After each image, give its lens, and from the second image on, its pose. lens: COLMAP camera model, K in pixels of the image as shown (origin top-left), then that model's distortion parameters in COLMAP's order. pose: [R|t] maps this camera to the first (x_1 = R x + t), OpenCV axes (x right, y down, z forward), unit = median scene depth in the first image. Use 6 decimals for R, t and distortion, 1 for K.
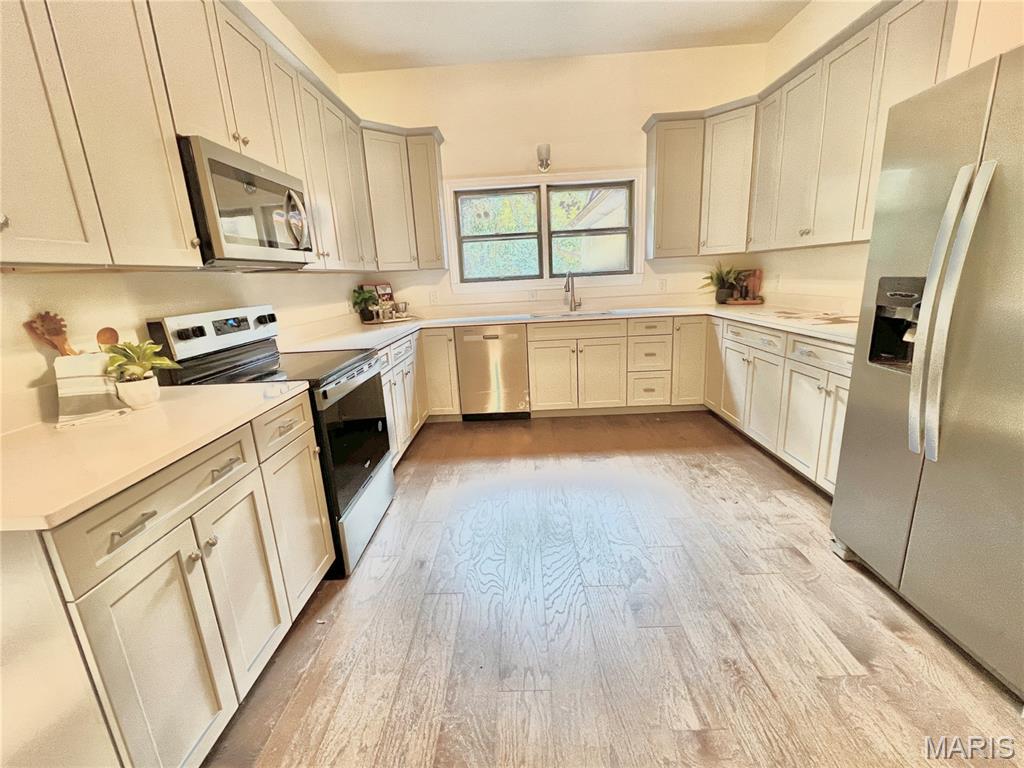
lens RADIAL K [[447.0, 0, 511.0], [0, 447.0, 386.1], [0, 0, 1]] dist [0.000584, 0.000572]
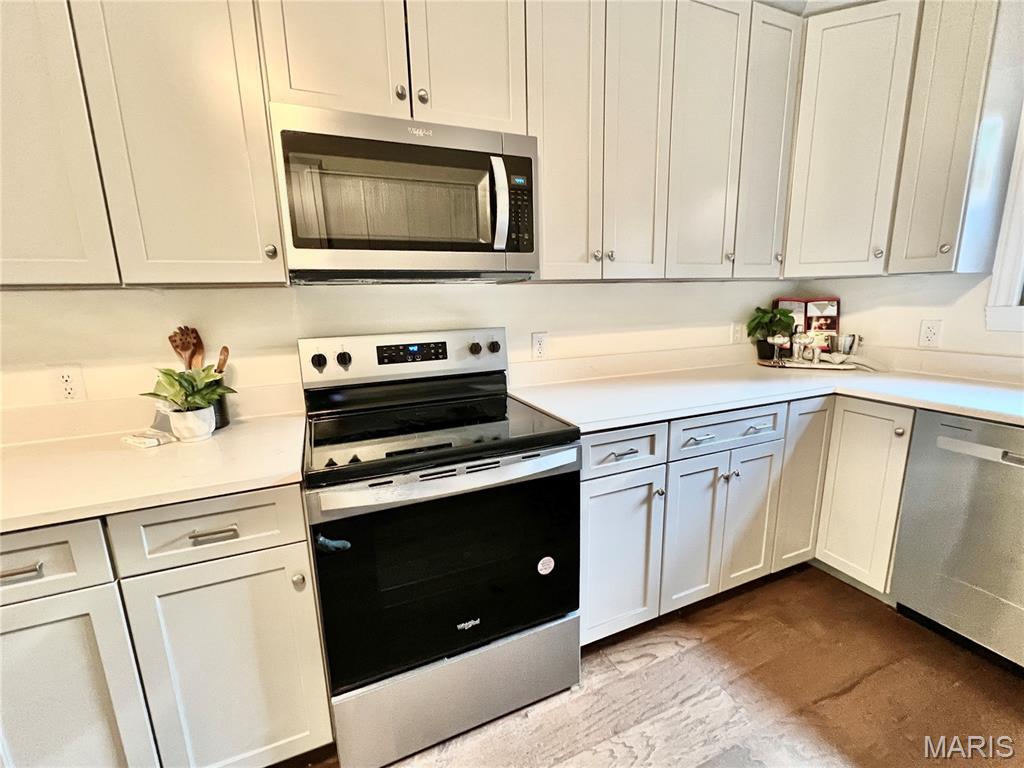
lens RADIAL K [[447.0, 0, 512.8], [0, 447.0, 383.7], [0, 0, 1]] dist [0.000584, 0.000572]
pose [[0.419641, 0.216671, -0.881450, 0.082144], [-0.218781, 0.966606, 0.133446, -0.123687], [0.880929, 0.136845, 0.453031, 0.439885]]
